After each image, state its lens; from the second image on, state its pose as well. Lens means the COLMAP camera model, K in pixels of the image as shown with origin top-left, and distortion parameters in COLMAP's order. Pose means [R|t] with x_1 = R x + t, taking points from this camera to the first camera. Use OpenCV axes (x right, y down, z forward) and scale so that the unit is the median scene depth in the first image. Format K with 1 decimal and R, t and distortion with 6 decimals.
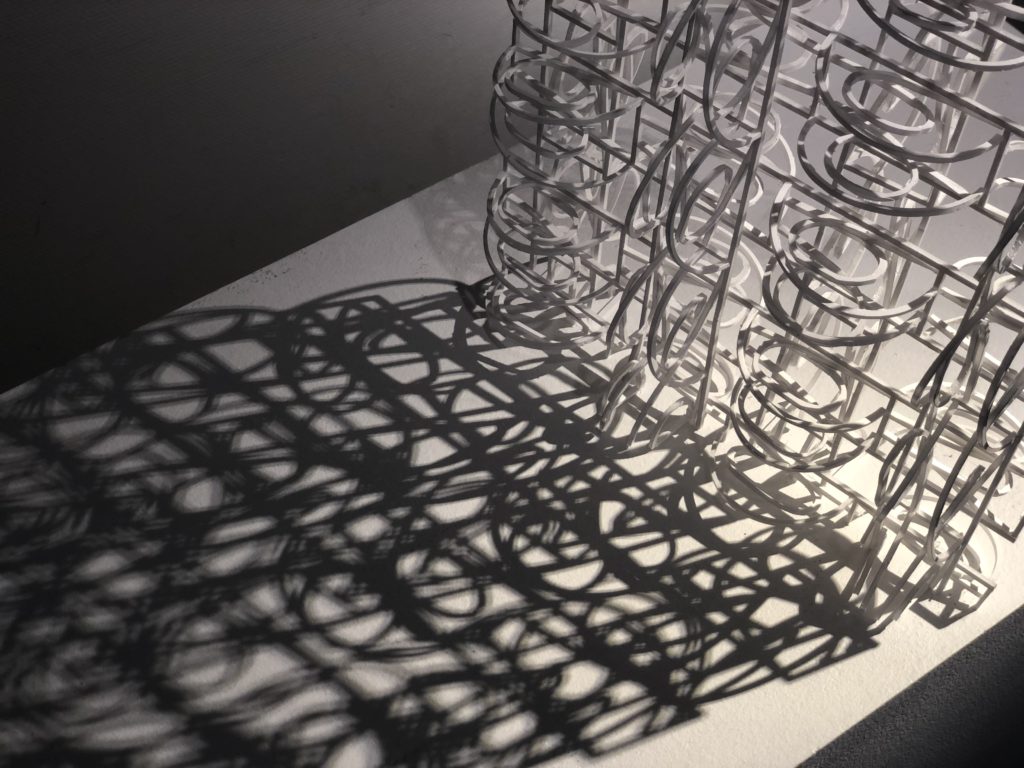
lens RADIAL K [[1547.1, 0, 510.4], [0, 1547.1, 390.6], [0, 0, 1]] dist [0.025101, 0.000000]
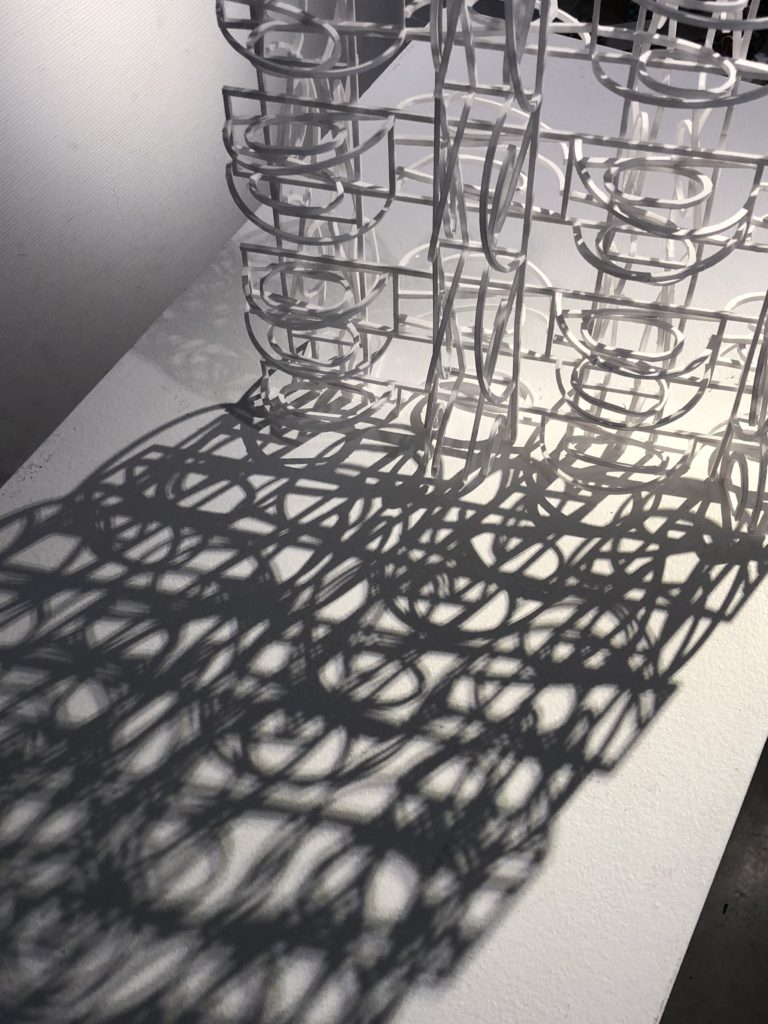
lens RADIAL K [[1194.1, 0, 381.6], [0, 1194.1, 501.3], [0, 0, 1]] dist [0.023341, 0.000000]
pose [[0.892120, -0.378381, 0.246880, -0.177751], [0.384550, 0.922774, 0.024689, 0.008204], [-0.237156, 0.072912, 0.968731, 0.276347]]
